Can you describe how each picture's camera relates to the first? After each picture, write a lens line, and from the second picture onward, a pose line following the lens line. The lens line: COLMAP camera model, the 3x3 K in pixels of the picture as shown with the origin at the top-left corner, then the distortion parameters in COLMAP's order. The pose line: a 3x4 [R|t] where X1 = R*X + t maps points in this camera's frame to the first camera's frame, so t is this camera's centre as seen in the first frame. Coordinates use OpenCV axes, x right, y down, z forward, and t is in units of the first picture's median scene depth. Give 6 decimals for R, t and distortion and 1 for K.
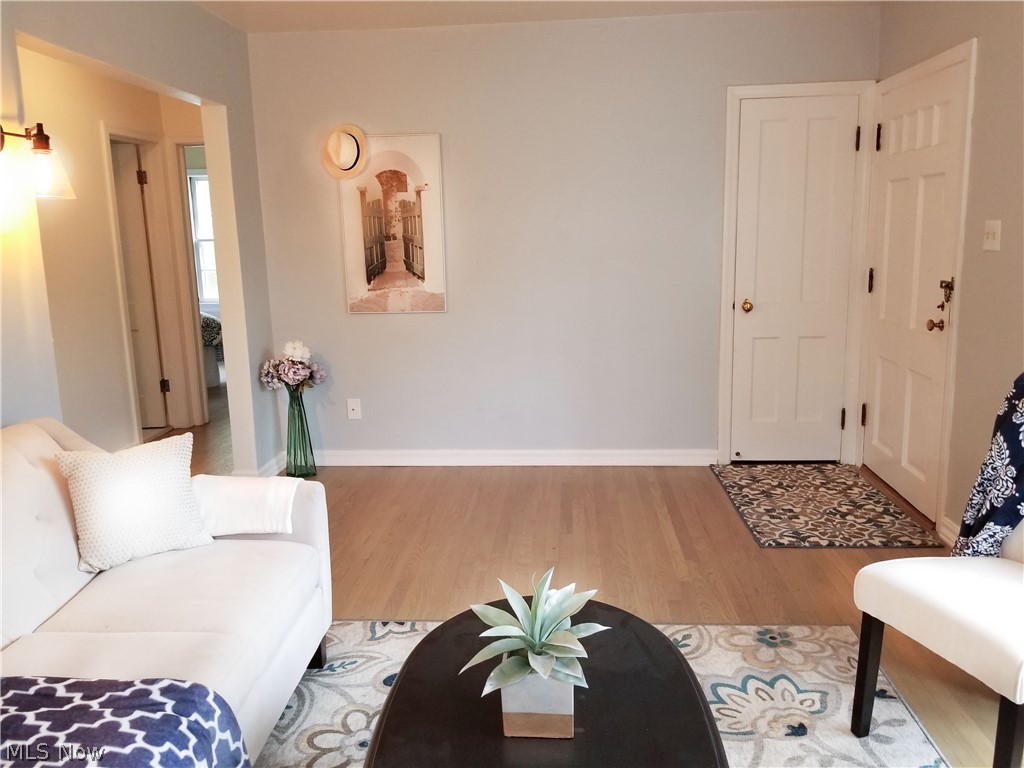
lens RADIAL K [[783.3, 0, 510.8], [0, 783.3, 379.9], [0, 0, 1]] dist [-0.002925, -0.006731]
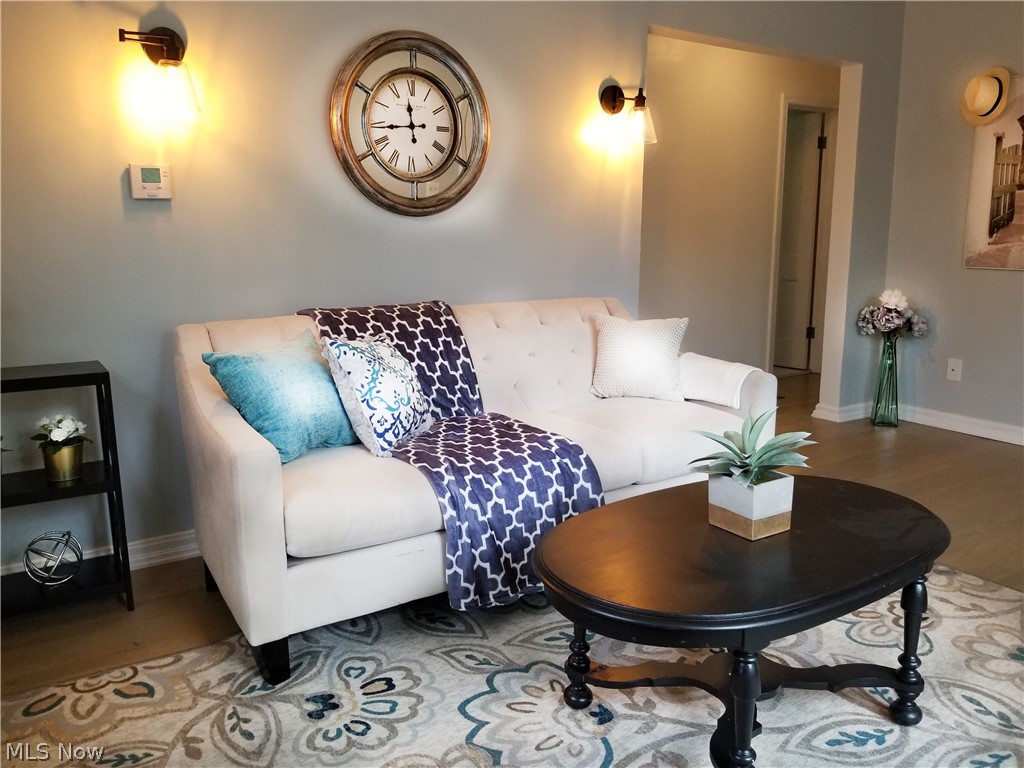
lens RADIAL K [[783.3, 0, 512.5], [0, 783.3, 385.0], [0, 0, 1]] dist [-0.002925, -0.006731]
pose [[0.606310, 0.172915, -0.776202, 0.234175], [-0.155980, 0.982972, 0.097137, 0.050985], [0.779781, 0.062177, 0.622957, -0.016591]]
